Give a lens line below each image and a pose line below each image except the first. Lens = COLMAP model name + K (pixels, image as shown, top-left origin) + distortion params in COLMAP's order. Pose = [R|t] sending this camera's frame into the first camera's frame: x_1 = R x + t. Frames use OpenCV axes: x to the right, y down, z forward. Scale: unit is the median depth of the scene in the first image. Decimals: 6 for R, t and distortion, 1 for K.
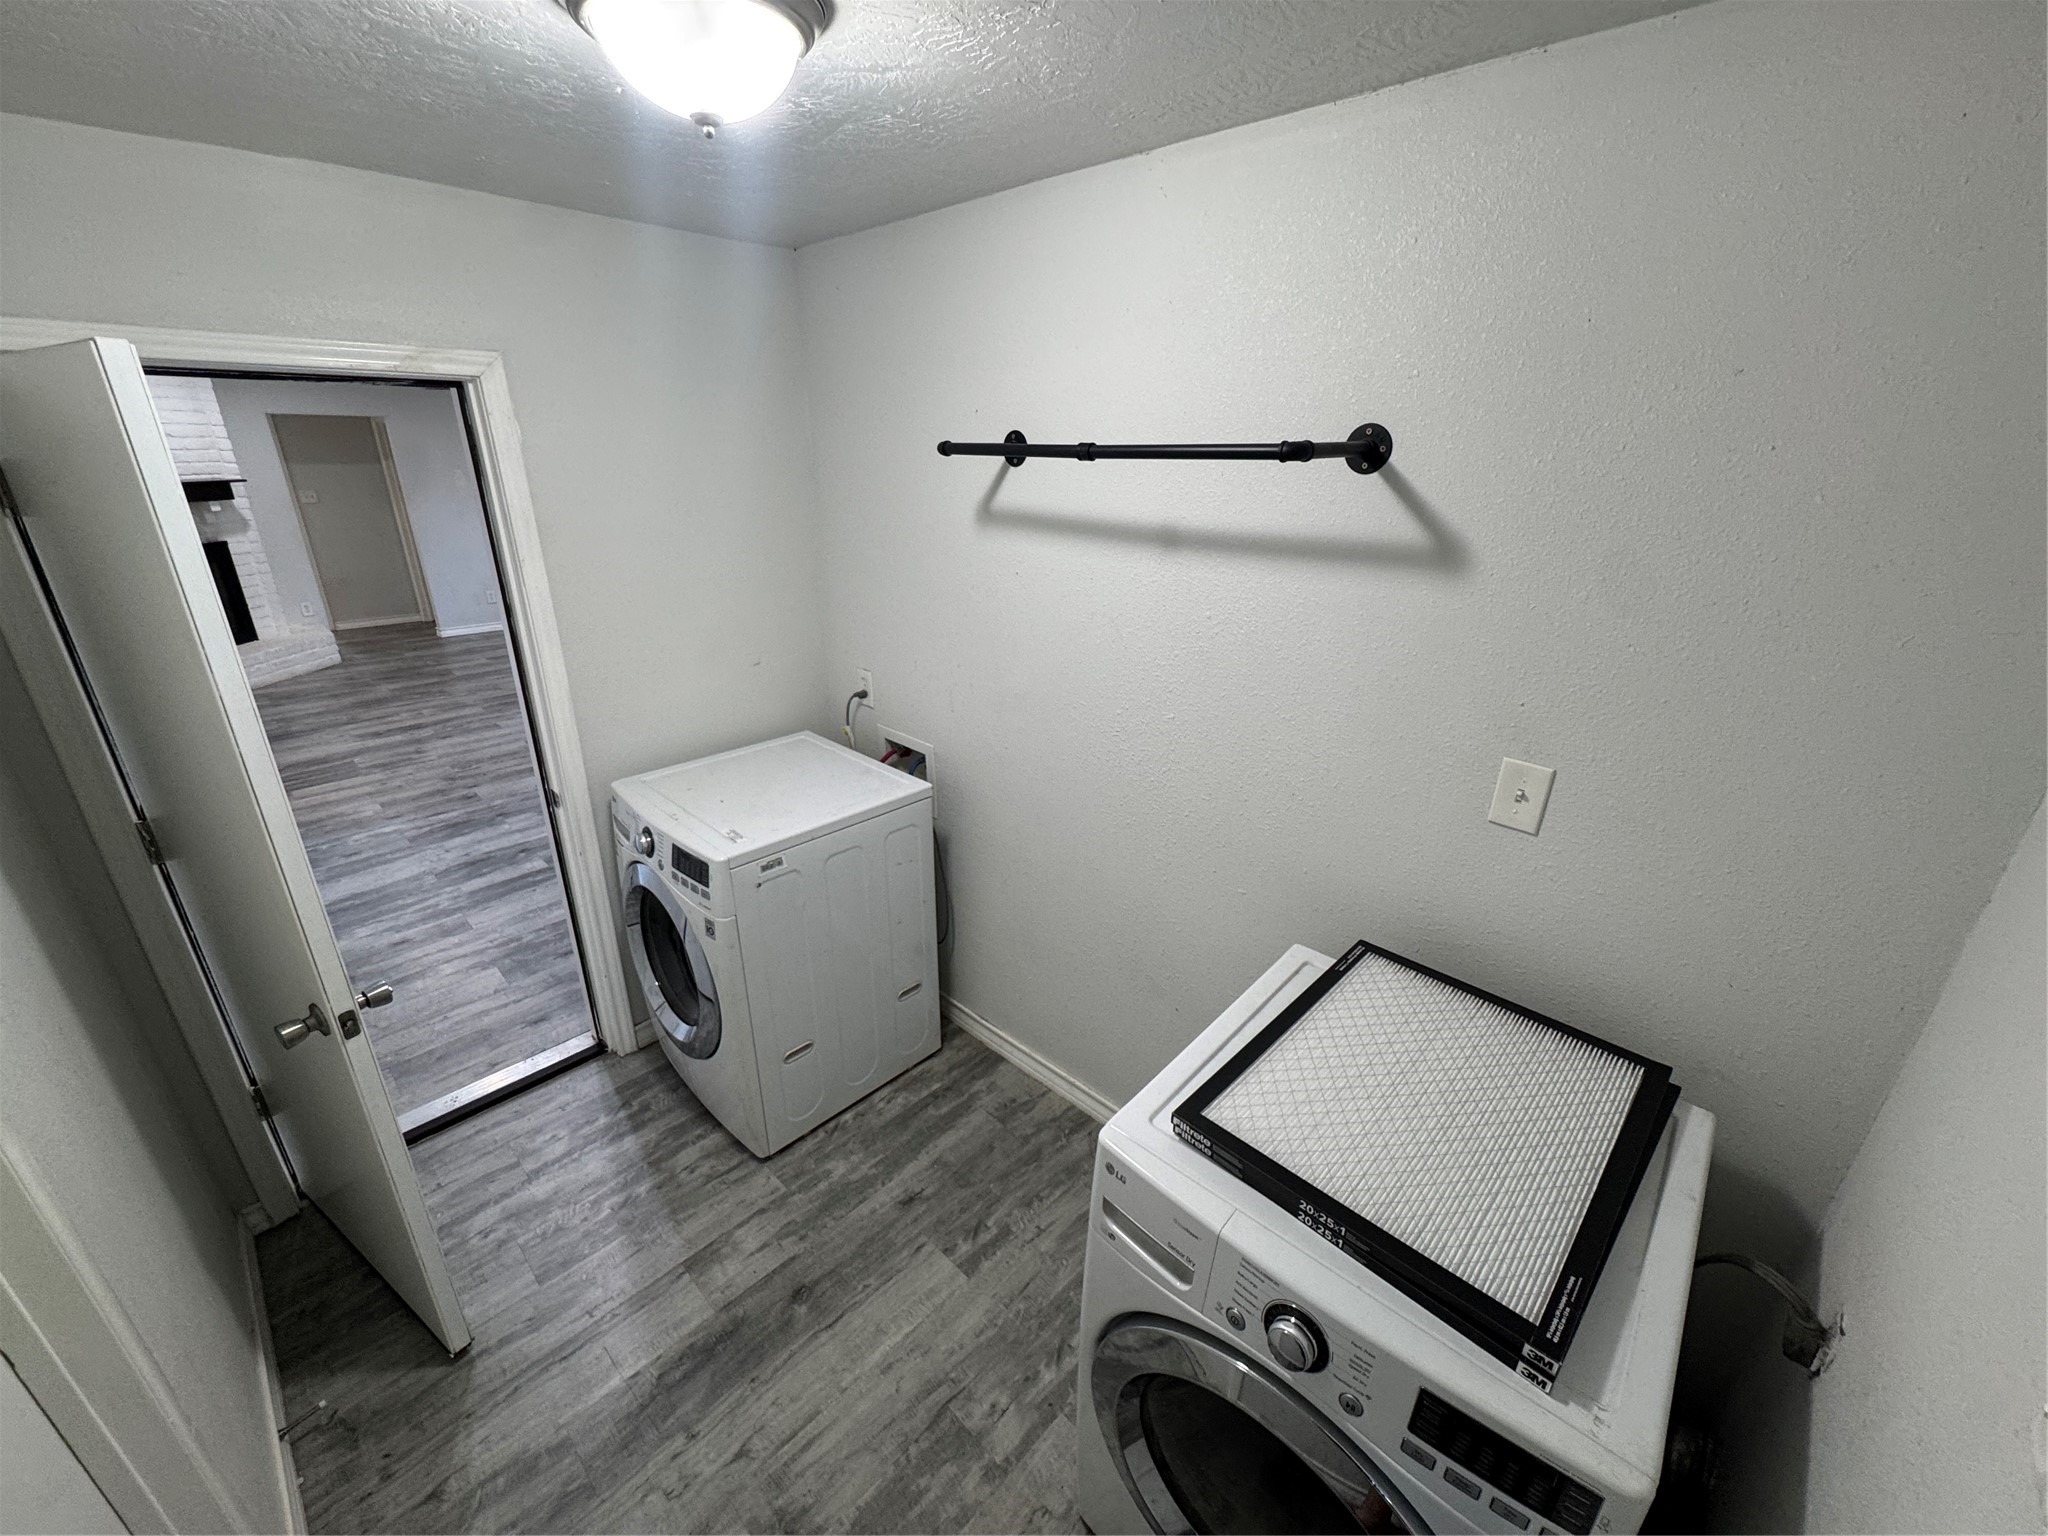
lens RADIAL K [[818.6, 0, 1027.2], [0, 818.6, 765.5], [0, 0, 1]] dist [-0.003193, 0.000569]
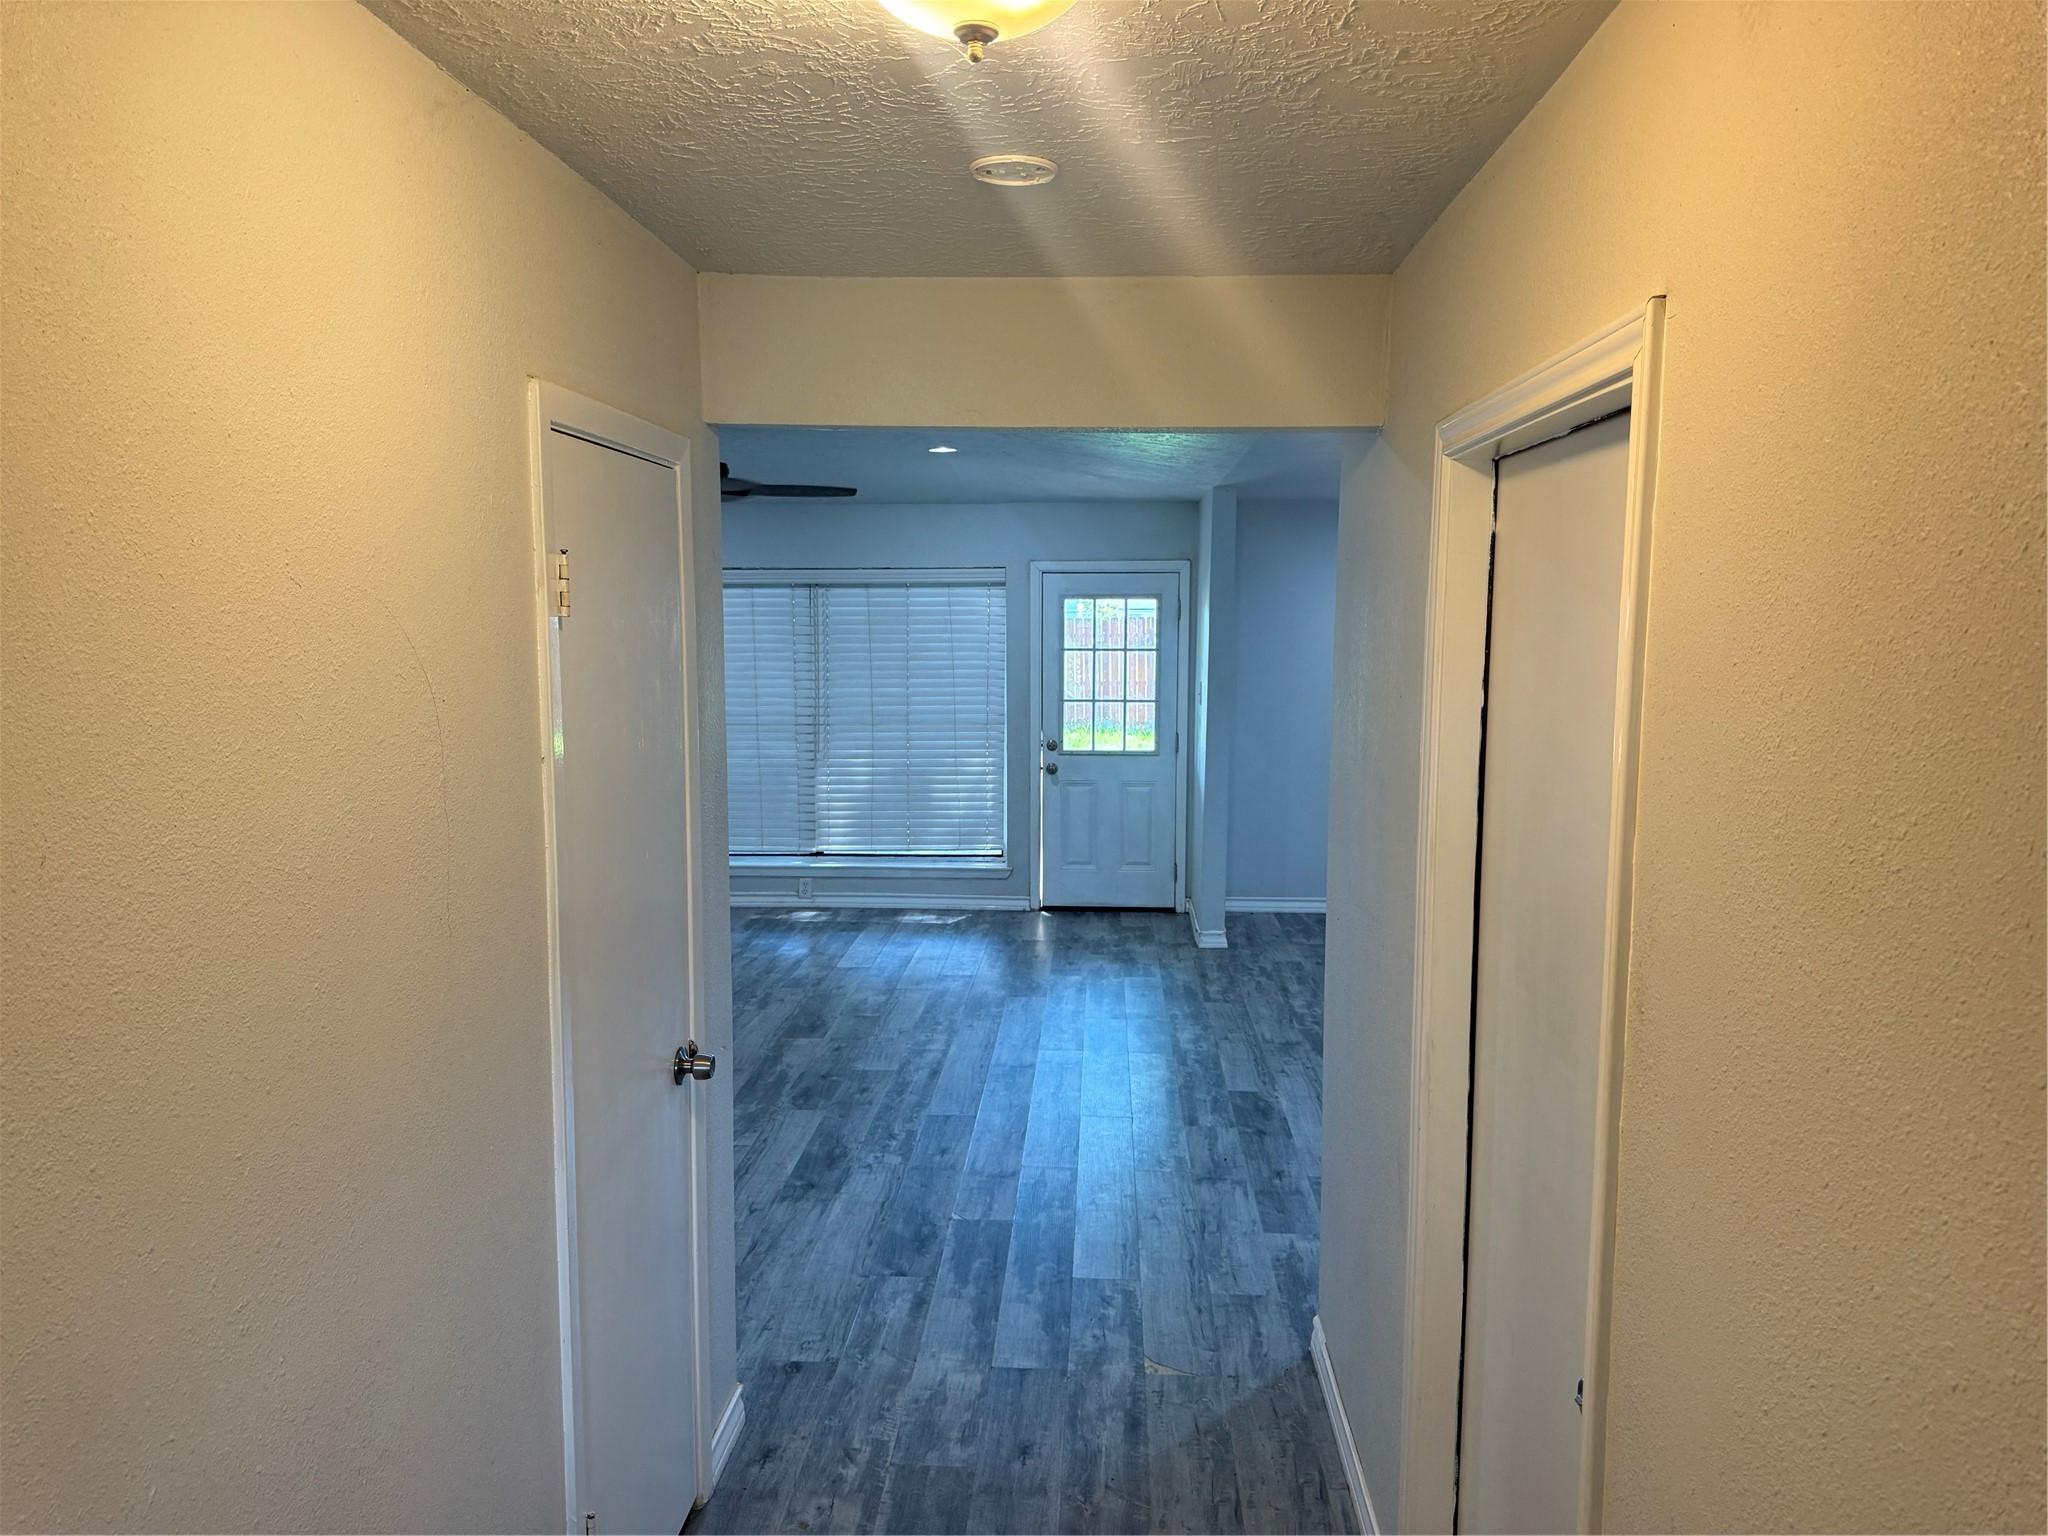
lens RADIAL K [[1420.4, 0, 1026.2], [0, 1420.4, 782.6], [0, 0, 1]] dist [0.059245, 0.000072]
pose [[0.757394, -0.085639, 0.647318, -1.195051], [0.245425, 0.956007, -0.160681, -0.094972], [-0.605079, 0.280566, 0.745092, 0.269938]]
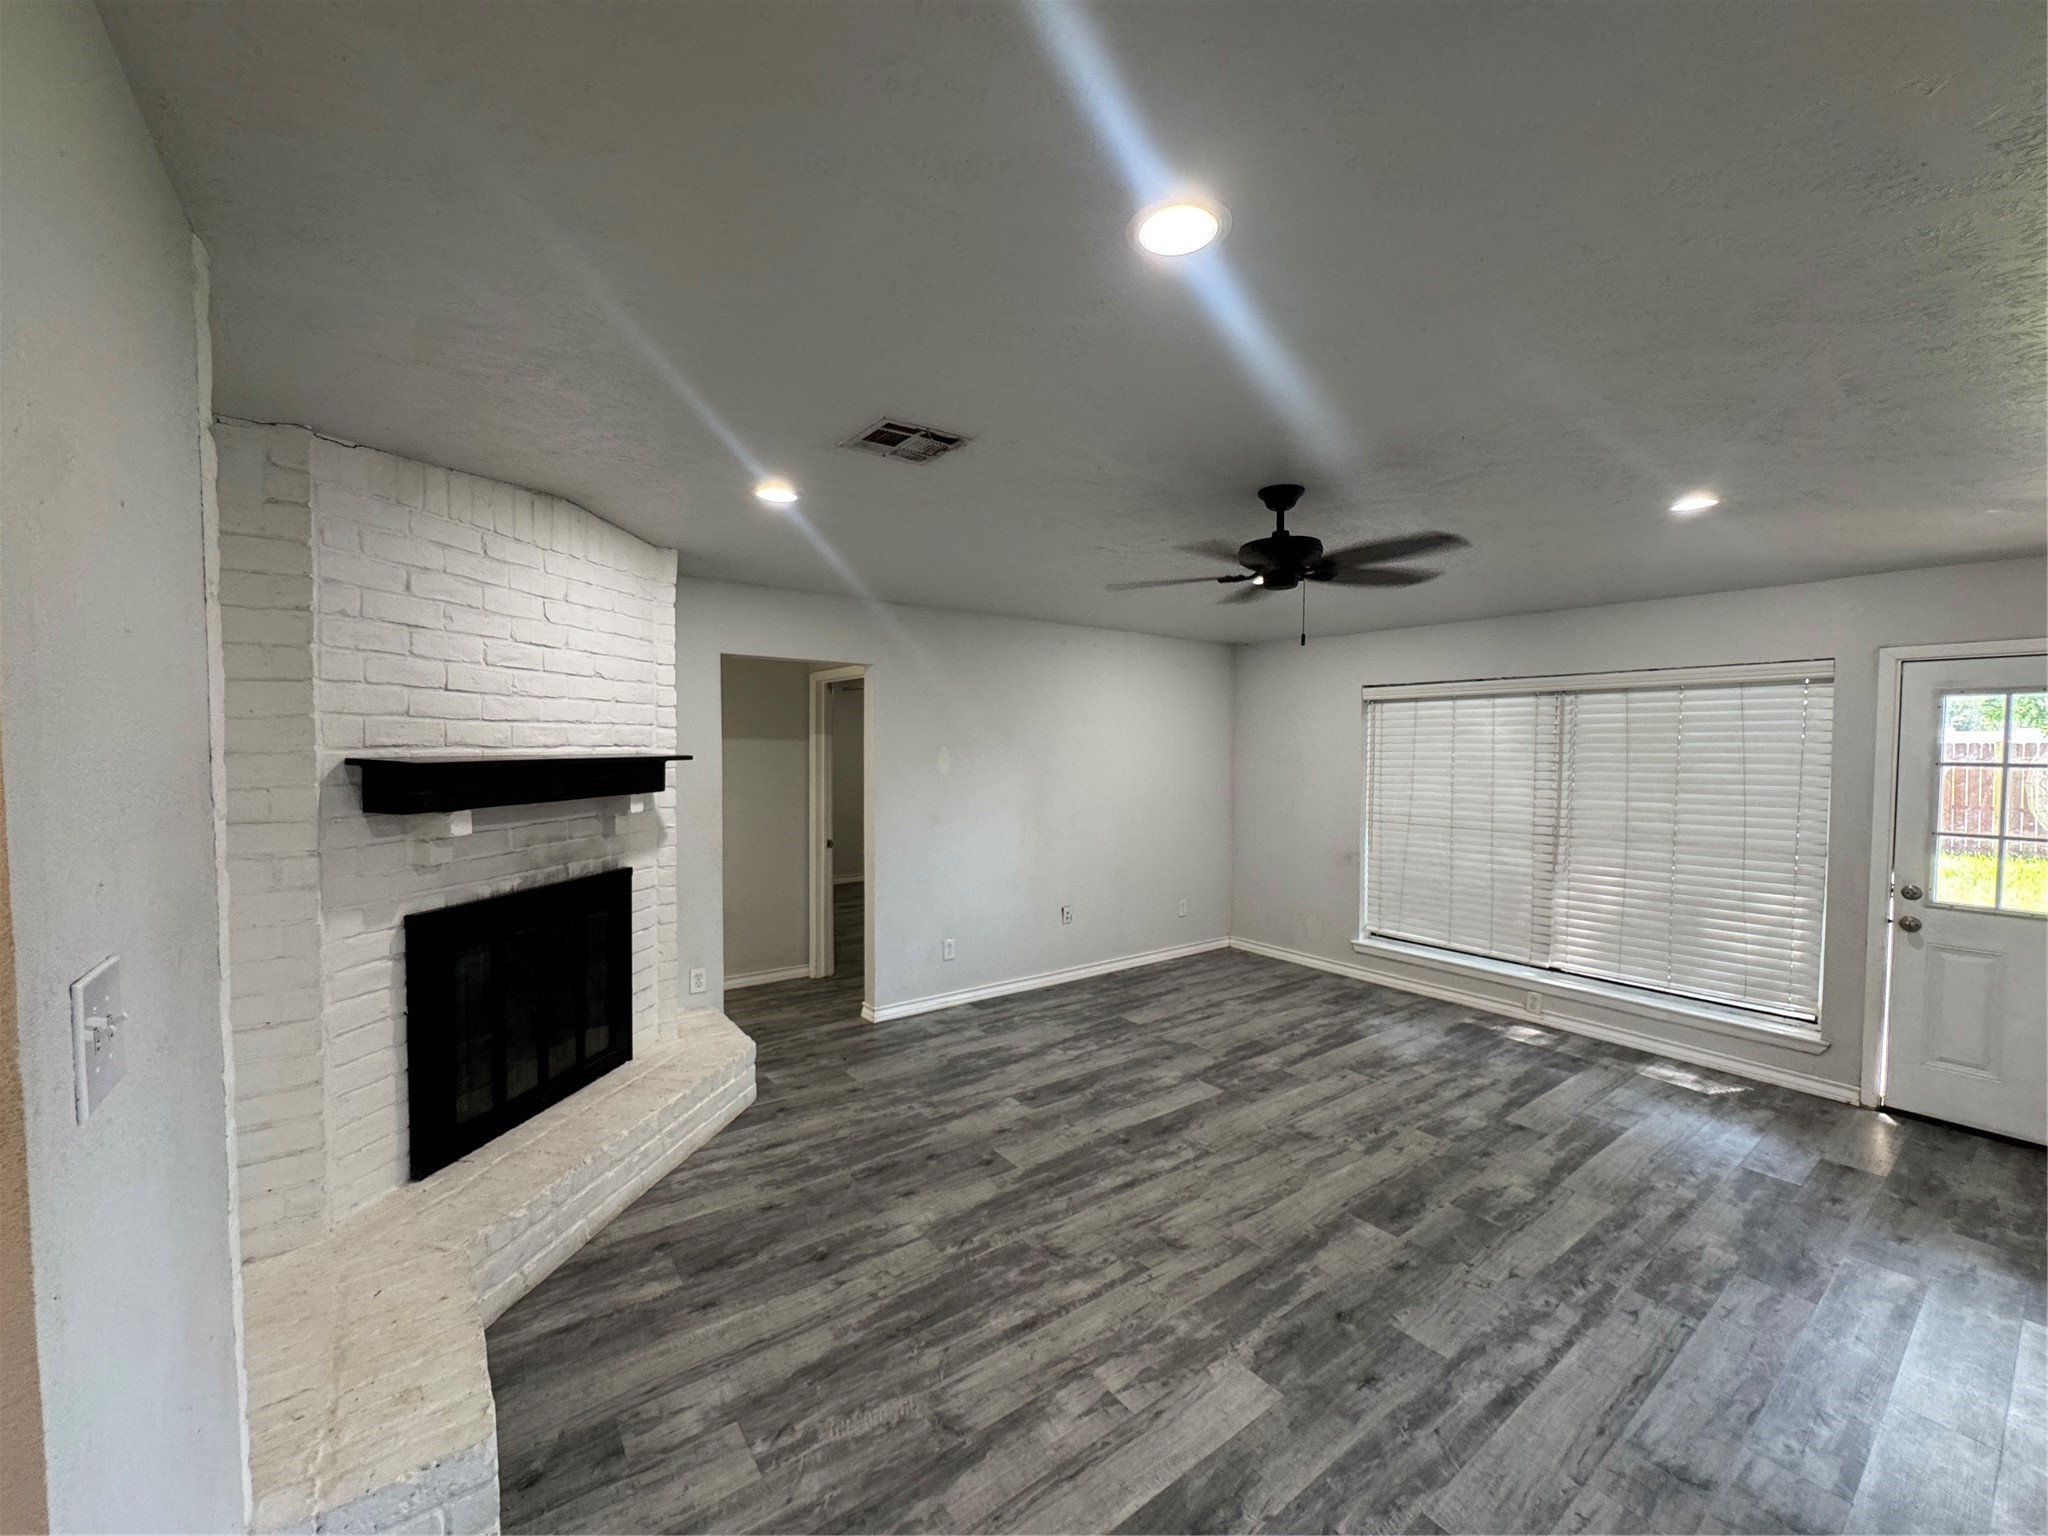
lens RADIAL K [[818.6, 0, 1027.3], [0, 818.6, 772.6], [0, 0, 1]] dist [-0.003193, 0.000569]
pose [[0.987176, 0.002767, -0.159609, -0.775204], [-0.055772, 0.942819, -0.328607, -0.208811], [0.149573, 0.333294, 0.930883, 0.636573]]
